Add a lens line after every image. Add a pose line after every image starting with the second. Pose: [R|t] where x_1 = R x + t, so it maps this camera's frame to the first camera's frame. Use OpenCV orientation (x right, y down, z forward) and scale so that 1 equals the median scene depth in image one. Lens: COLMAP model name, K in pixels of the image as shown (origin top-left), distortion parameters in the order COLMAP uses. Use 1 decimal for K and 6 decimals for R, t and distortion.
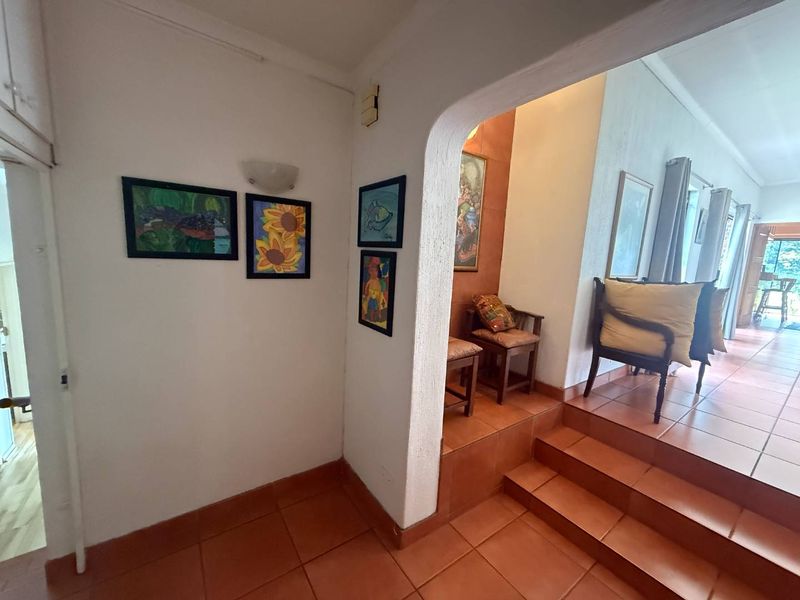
lens RADIAL K [[319.2, 0, 396.8], [0, 319.2, 300.2], [0, 0, 1]] dist [-0.001256, 0.000516]
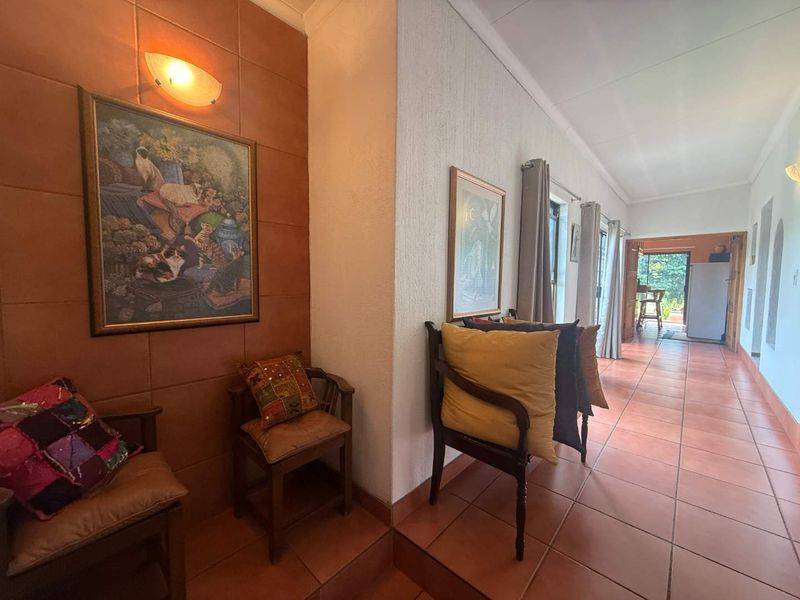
lens RADIAL K [[319.2, 0, 396.8], [0, 319.2, 300.2], [0, 0, 1]] dist [-0.001256, 0.000516]
pose [[0.978387, -0.056273, 0.198978, 0.380436], [0.069767, 0.995668, -0.061461, -0.070299], [-0.194657, 0.074014, 0.978075, 0.317649]]
